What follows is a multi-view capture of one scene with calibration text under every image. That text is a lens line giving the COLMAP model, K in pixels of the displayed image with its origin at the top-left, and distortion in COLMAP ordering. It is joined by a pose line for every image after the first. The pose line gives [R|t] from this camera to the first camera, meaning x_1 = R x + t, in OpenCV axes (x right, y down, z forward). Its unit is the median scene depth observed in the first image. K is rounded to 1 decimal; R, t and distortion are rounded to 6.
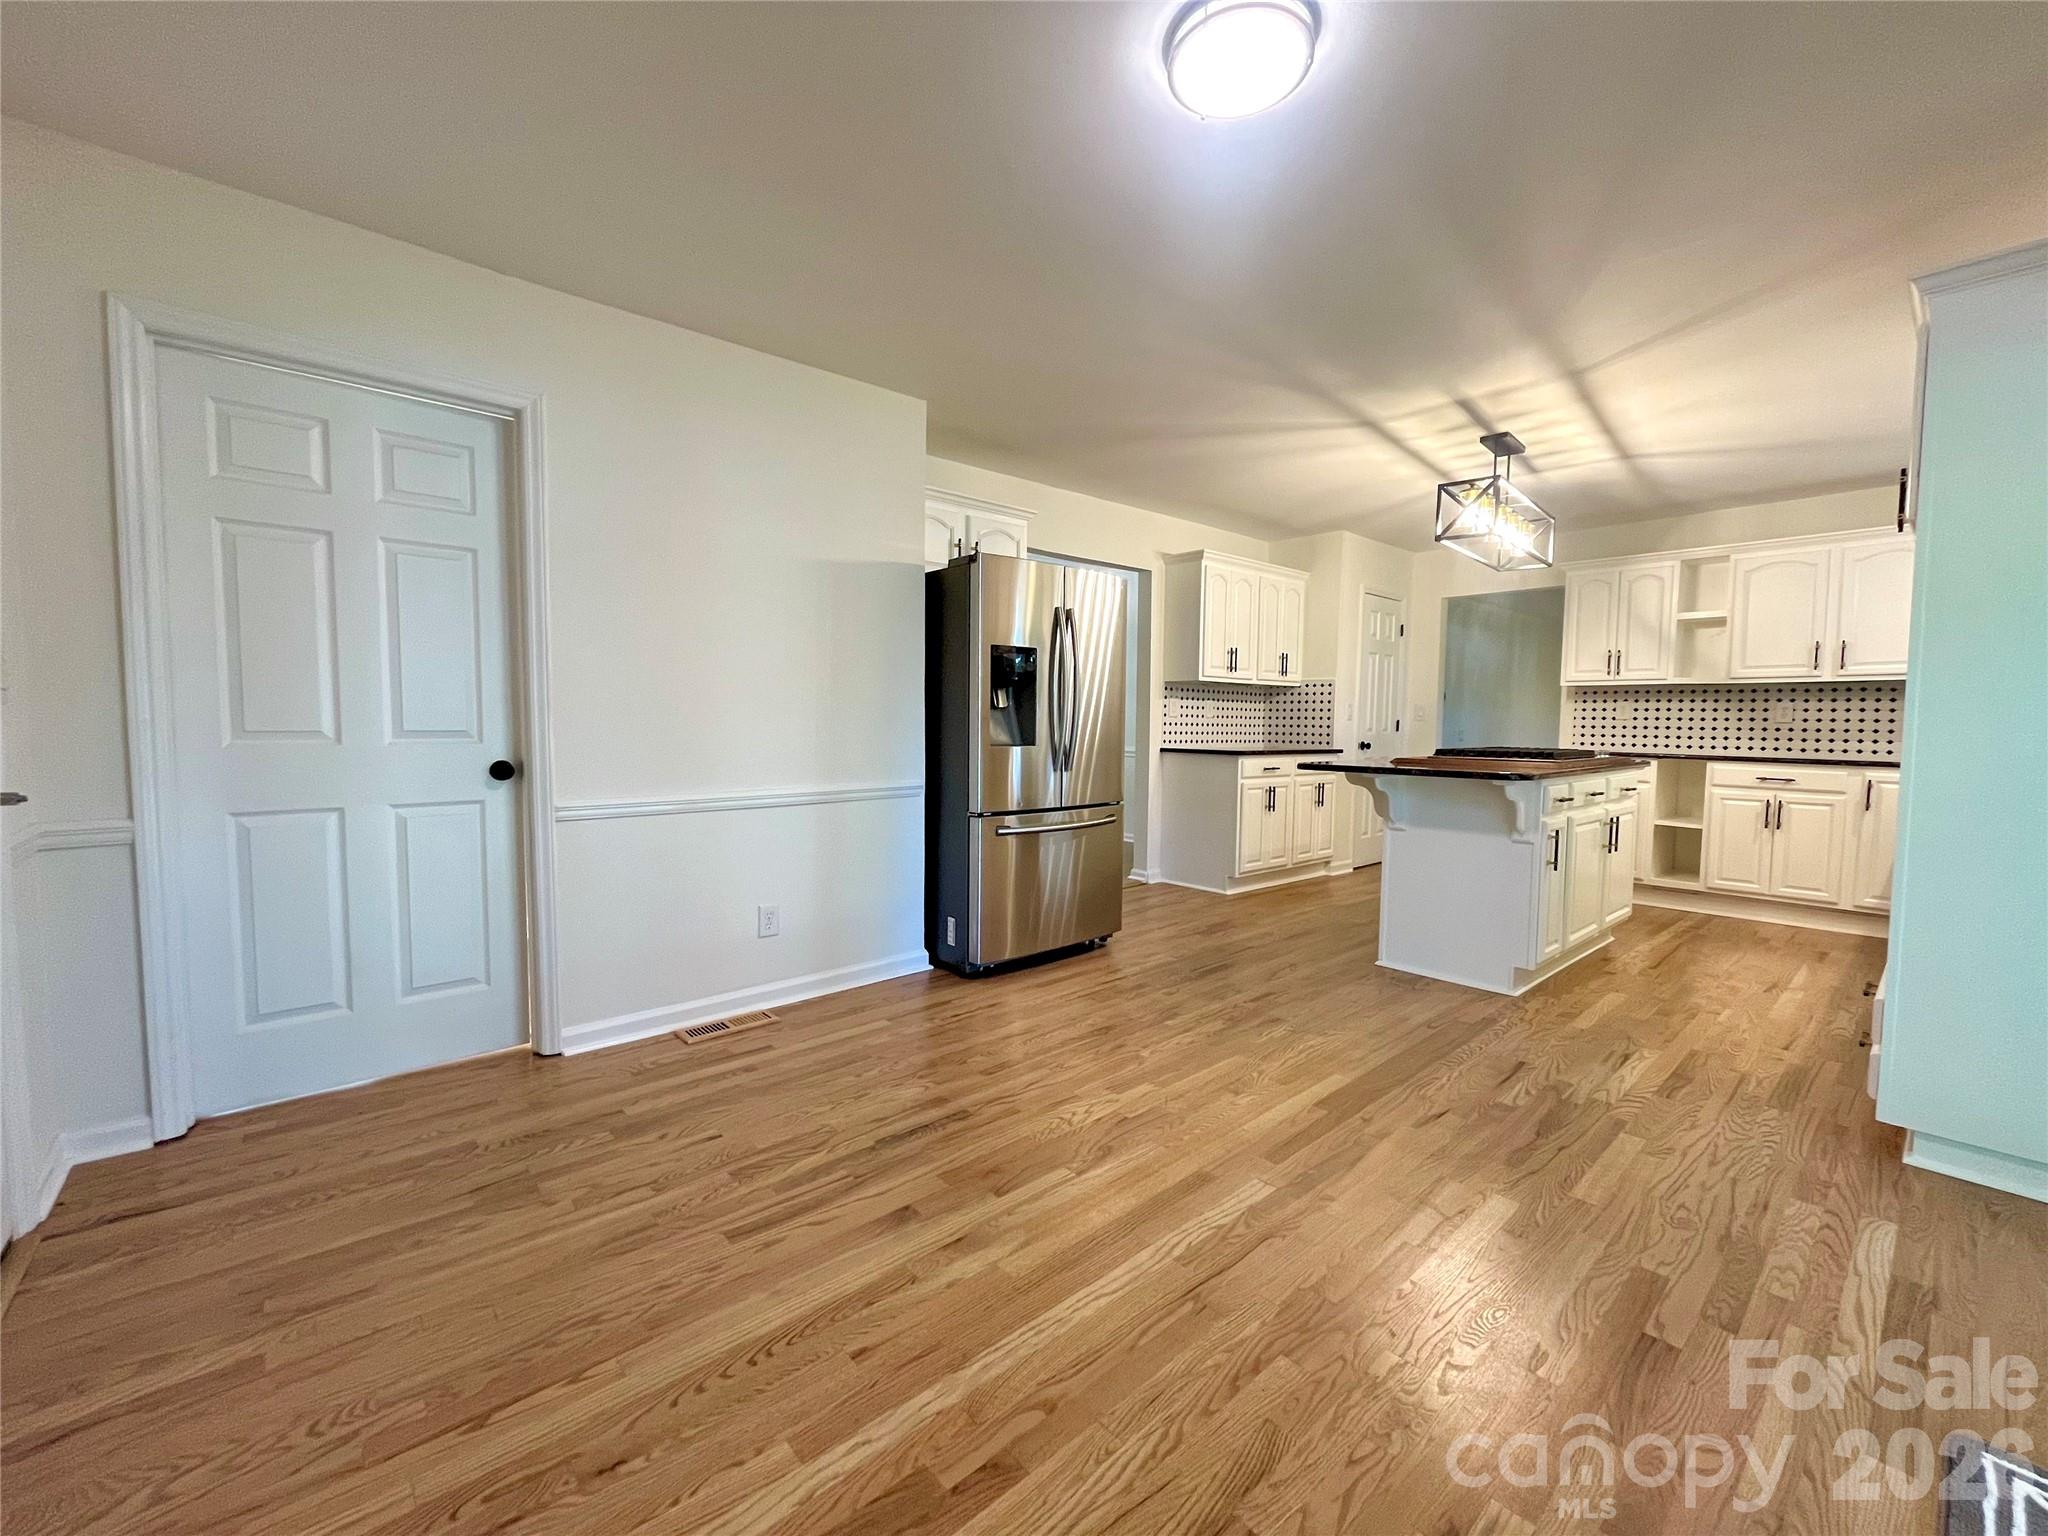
lens RADIAL K [[830.9, 0, 1024.0], [0, 830.9, 768.0], [0, 0, 1]] dist [-0.000248, -0.000048]
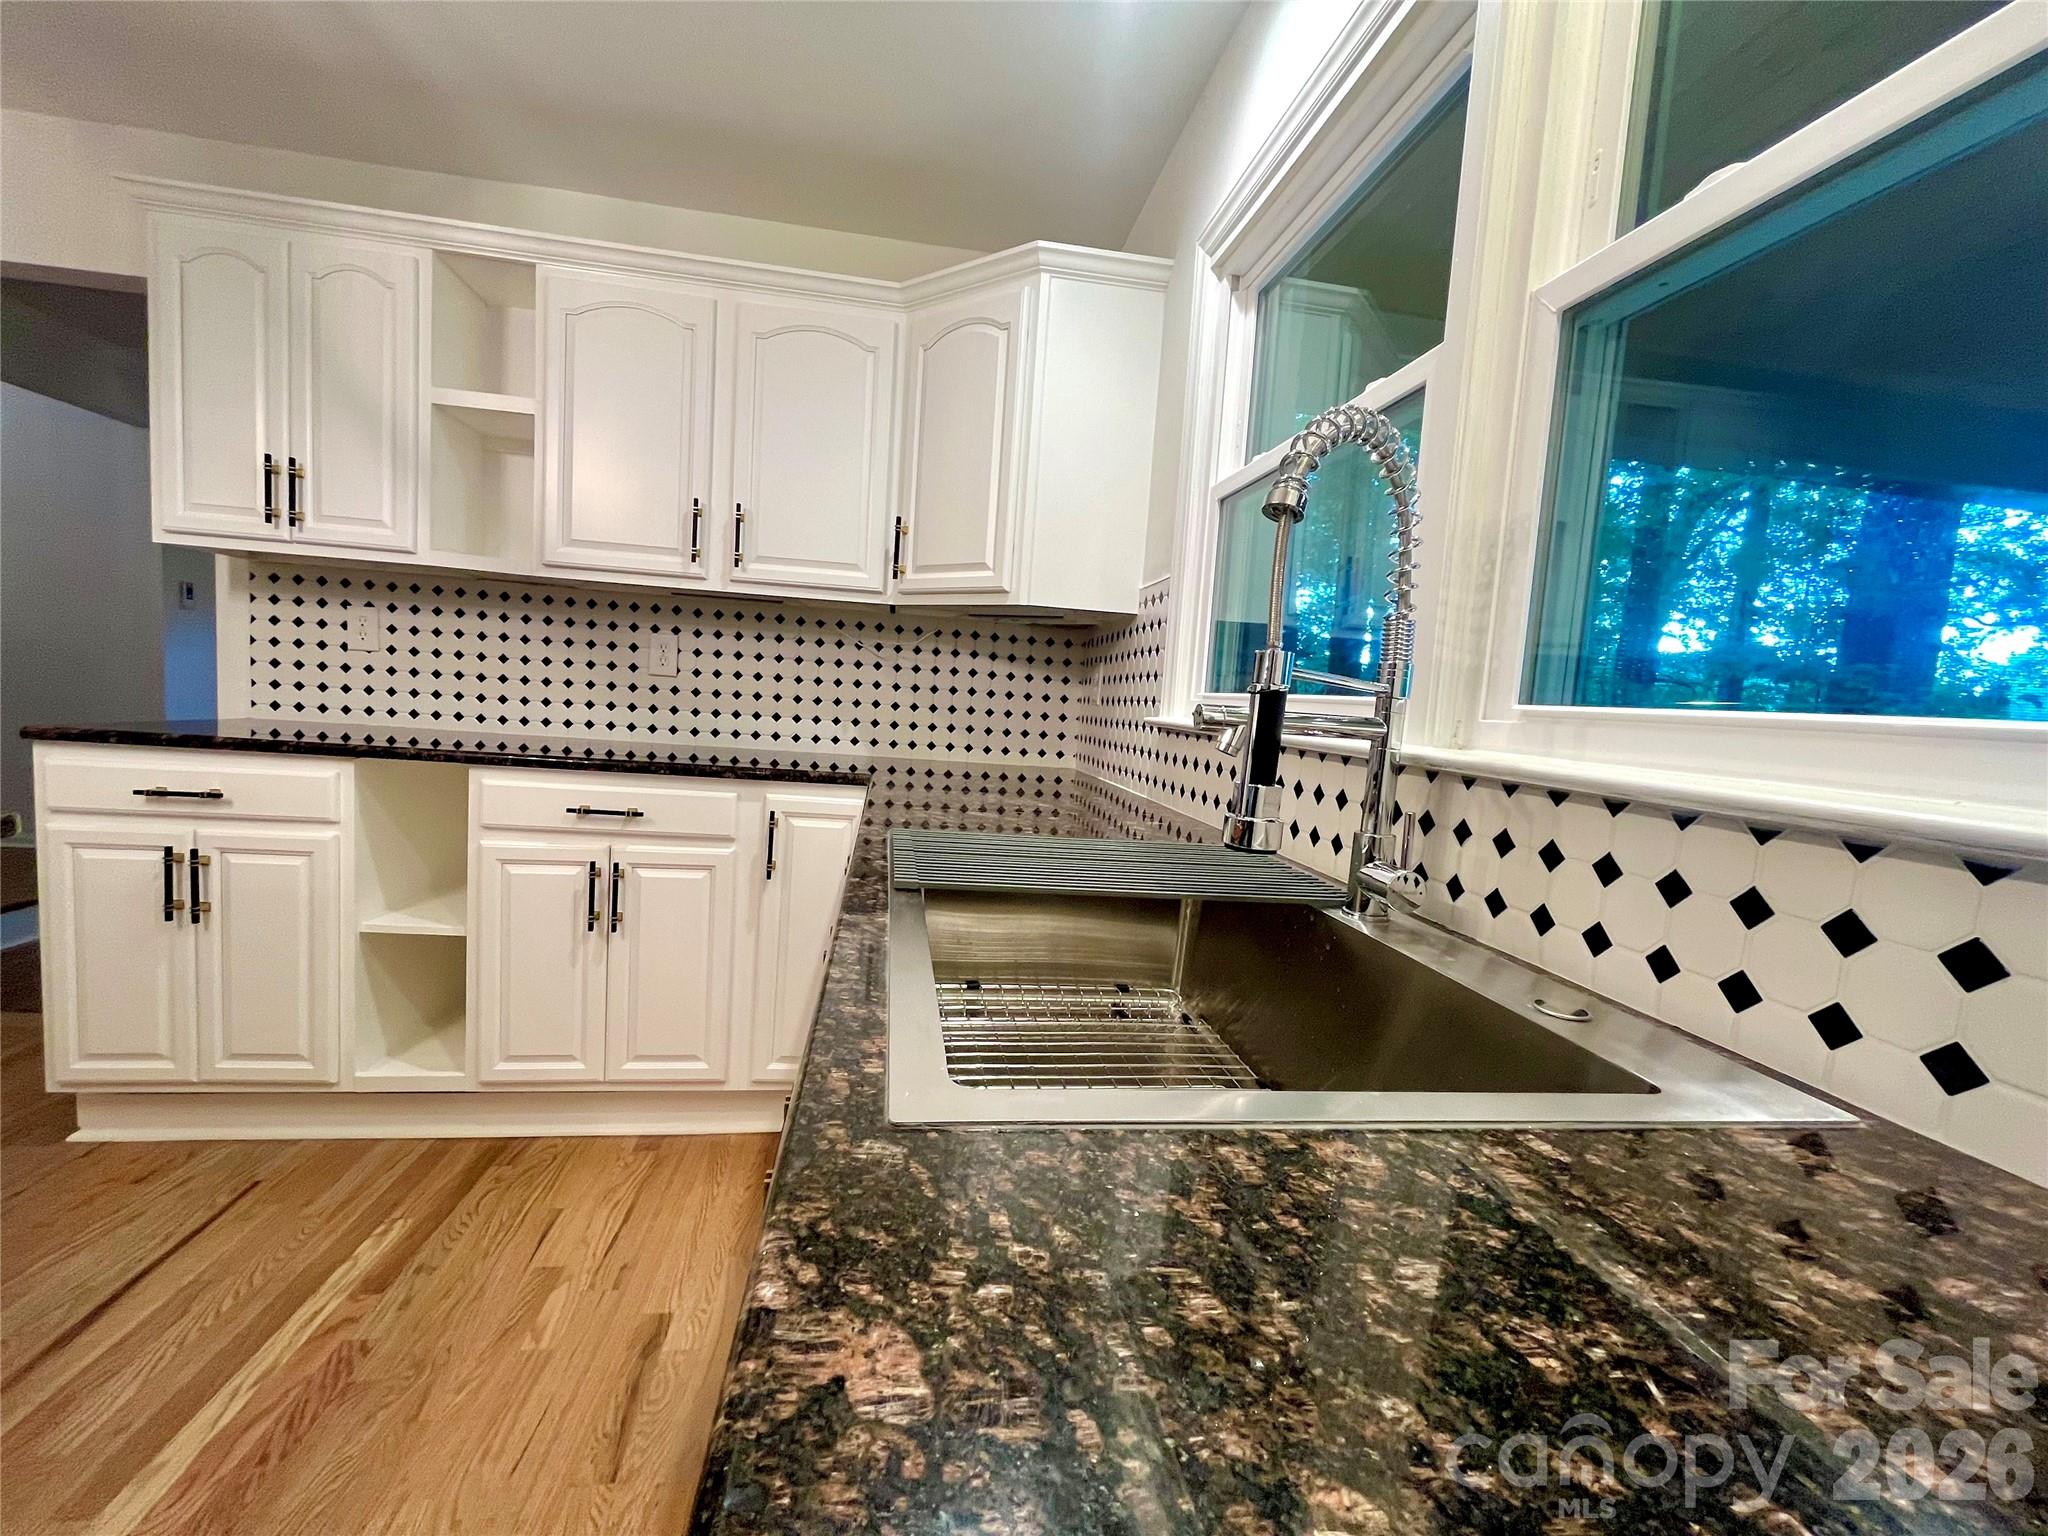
lens RADIAL K [[830.9, 0, 1024.0], [0, 830.9, 768.0], [0, 0, 1]] dist [-0.000248, -0.000048]
pose [[0.543377, -0.042848, 0.838394, 0.615515], [-0.013829, 0.998104, 0.059973, -0.032484], [-0.839375, -0.044182, 0.541755, 0.551932]]
